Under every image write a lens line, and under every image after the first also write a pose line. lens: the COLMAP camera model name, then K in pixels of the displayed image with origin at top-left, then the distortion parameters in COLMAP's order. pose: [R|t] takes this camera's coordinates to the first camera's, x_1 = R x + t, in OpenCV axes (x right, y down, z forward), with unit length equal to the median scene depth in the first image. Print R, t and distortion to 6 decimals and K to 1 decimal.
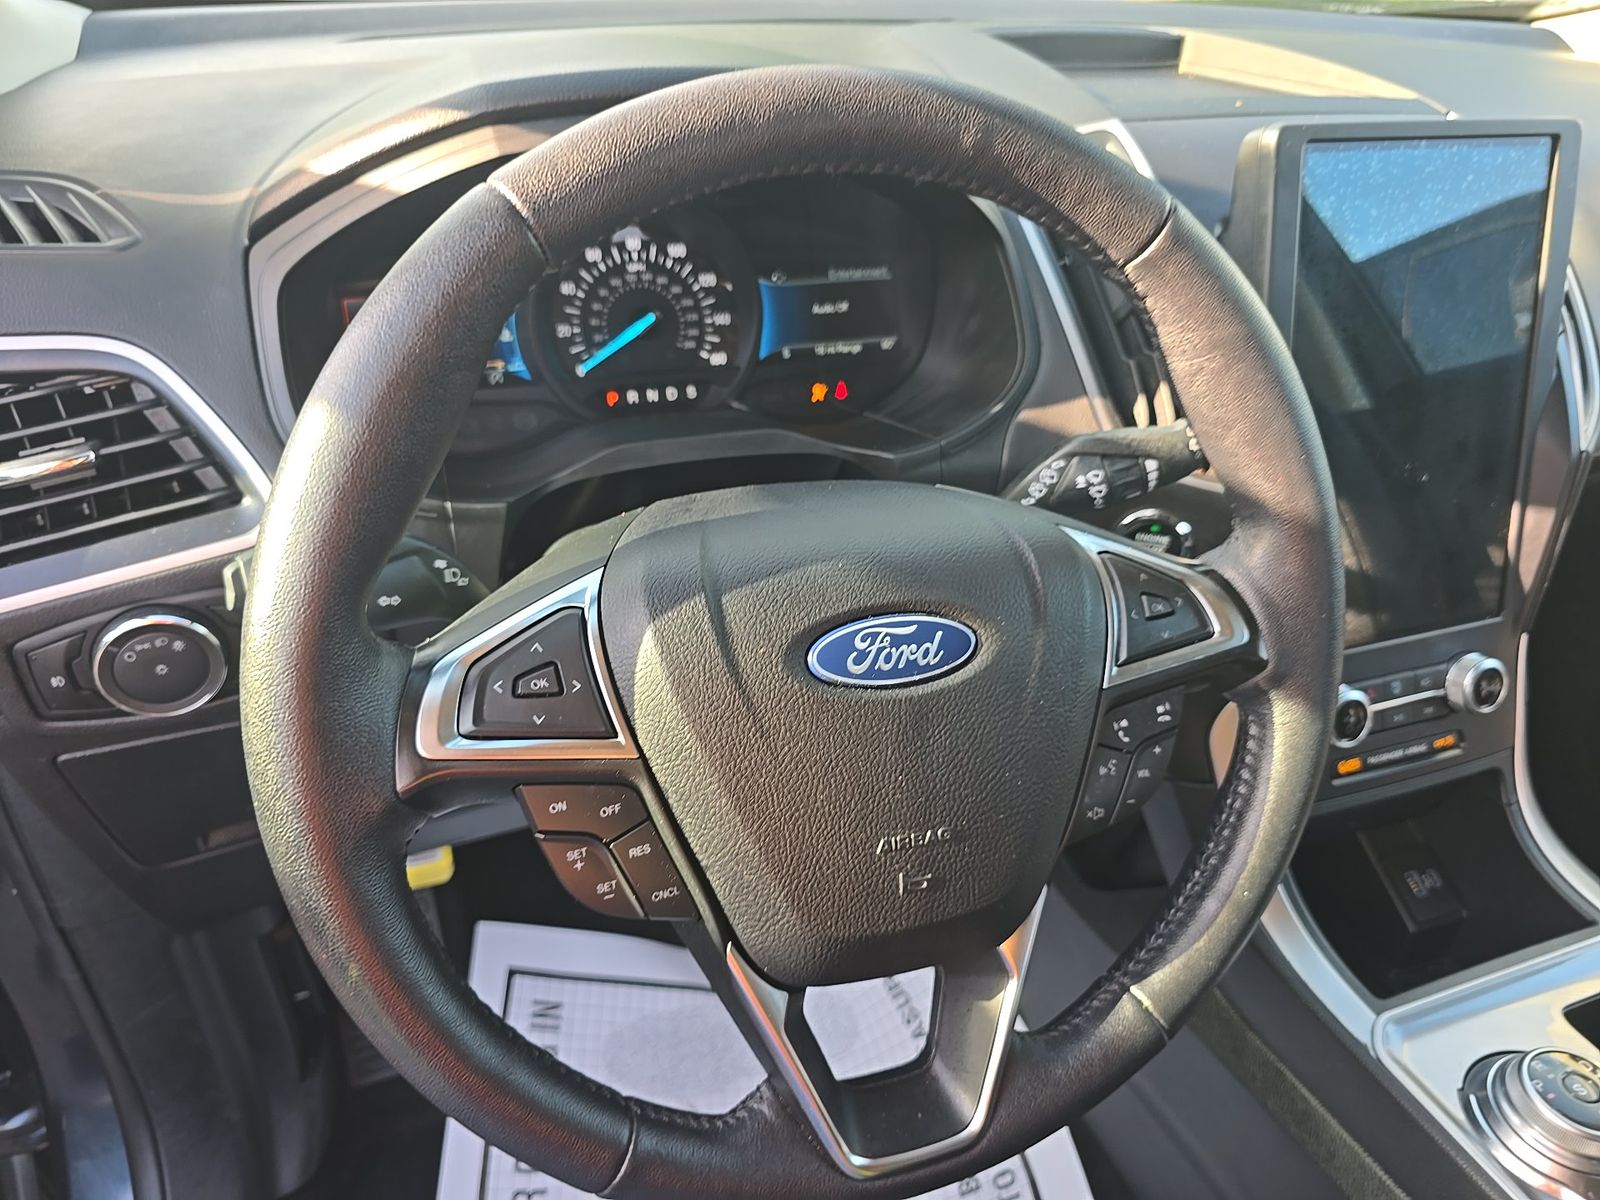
lens RADIAL K [[1105.9, 0, 800.0], [0, 1105.9, 600.0], [0, 0, 1]] dist [0.034159, -0.034326]
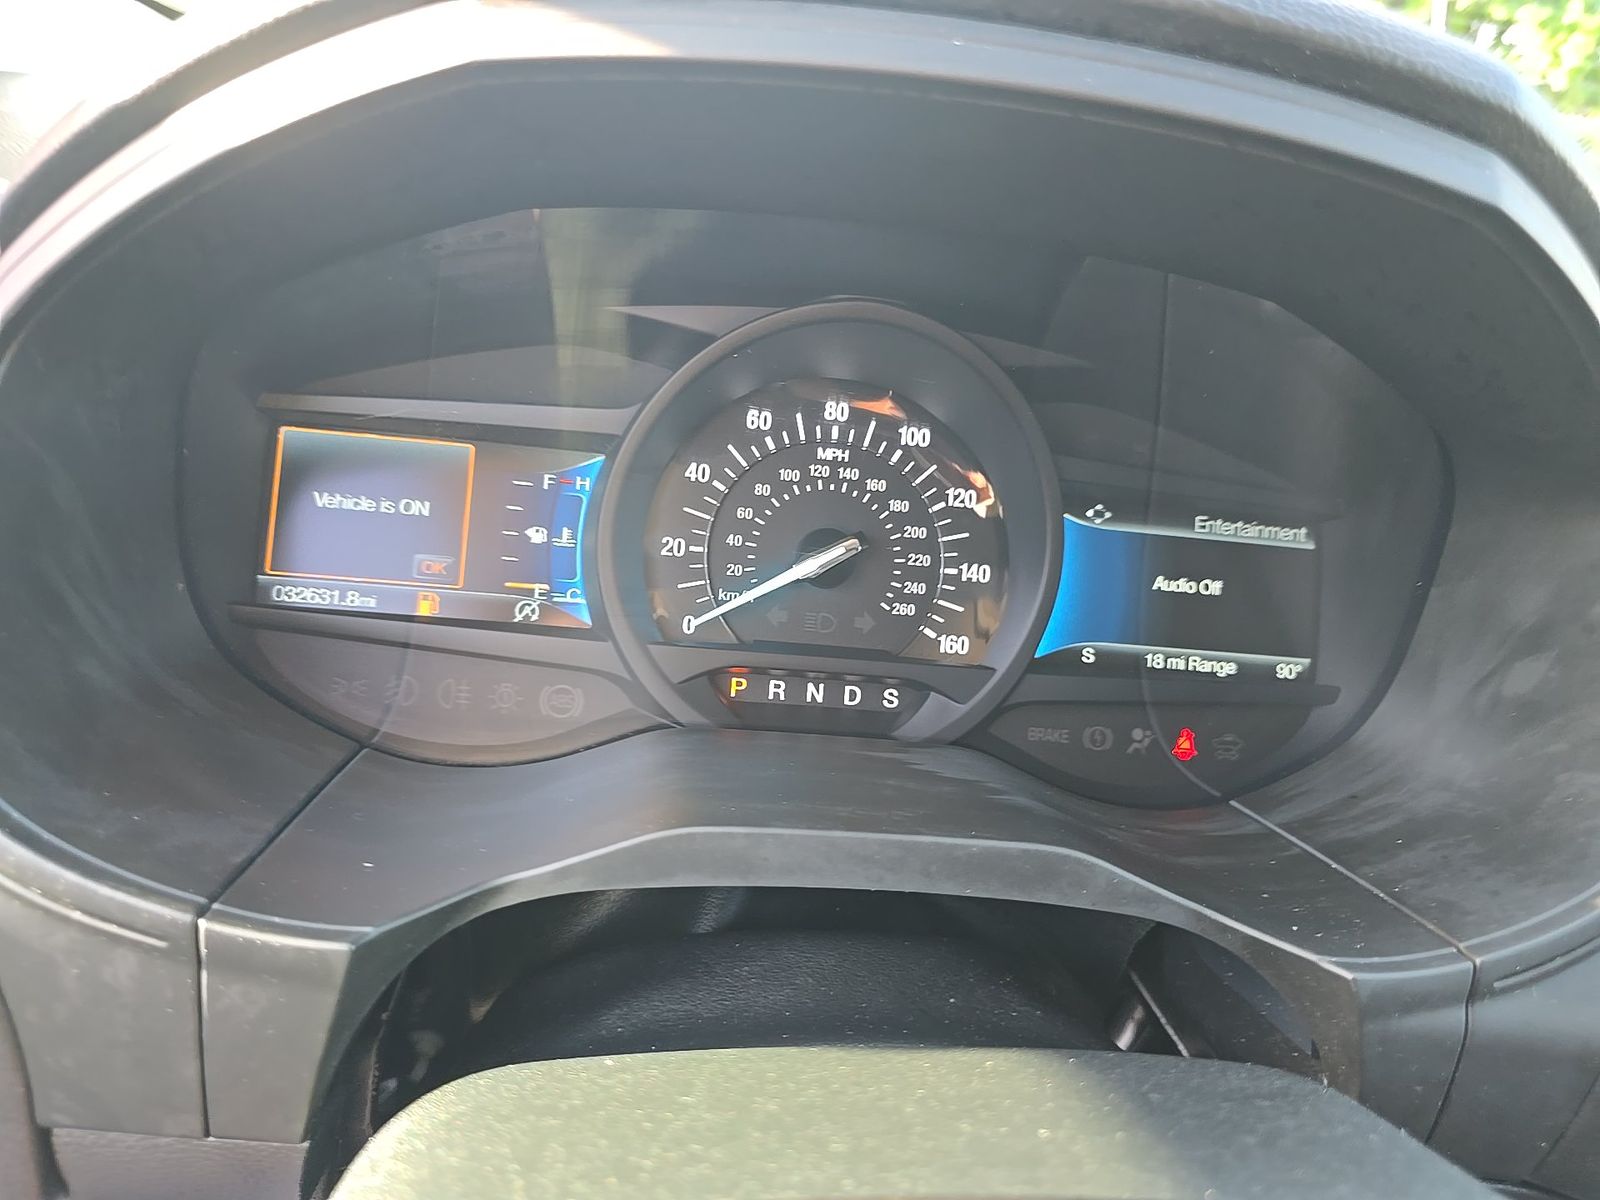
lens RADIAL K [[1105.9, 0, 800.0], [0, 1105.9, 600.0], [0, 0, 1]] dist [0.034159, -0.034326]
pose [[0.964579, 0.168398, -0.203048, -0.043579], [-0.206189, 0.961408, -0.182154, -0.132817], [0.164538, 0.217568, 0.962077, 0.502293]]
